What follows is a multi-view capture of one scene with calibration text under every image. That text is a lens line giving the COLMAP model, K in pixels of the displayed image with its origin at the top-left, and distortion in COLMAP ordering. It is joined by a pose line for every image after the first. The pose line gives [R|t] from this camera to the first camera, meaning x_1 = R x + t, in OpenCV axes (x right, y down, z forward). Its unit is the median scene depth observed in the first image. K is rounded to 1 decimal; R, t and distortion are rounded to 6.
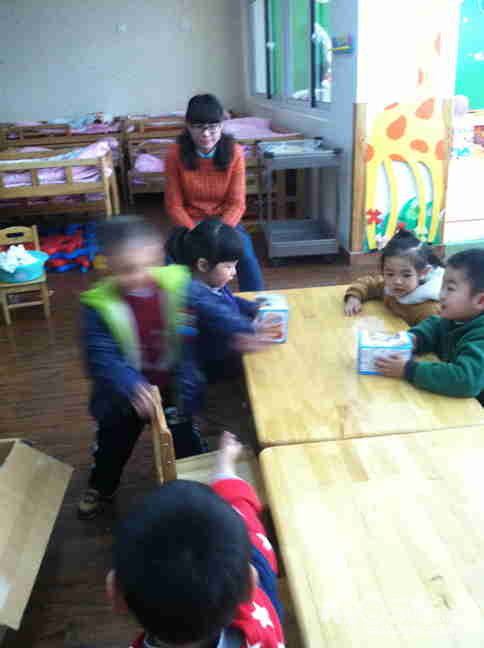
lens RADIAL K [[621.5, 0, 241.7], [0, 621.5, 327.8], [0, 0, 1]] dist [-0.066433, 0.000000]
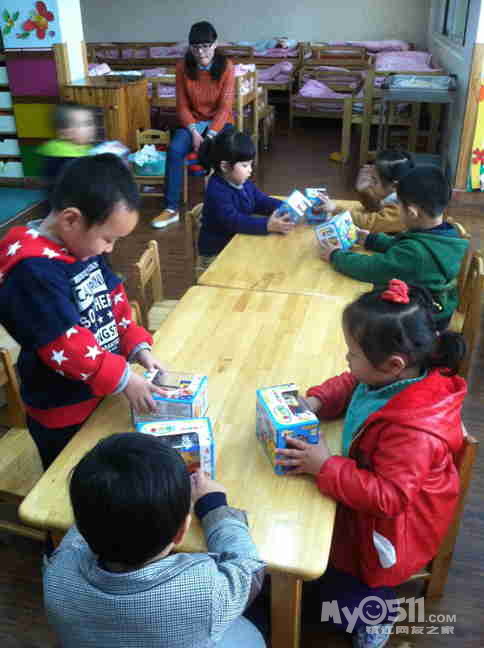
lens RADIAL K [[621.5, 0, 264.5], [0, 621.5, 345.2], [0, 0, 1]] dist [-0.066433, 0.000000]
pose [[0.943097, 0.189226, -0.273426, 0.147472], [-0.153496, 0.977180, 0.146825, 0.023060], [0.294970, -0.096501, 0.950621, -0.075621]]
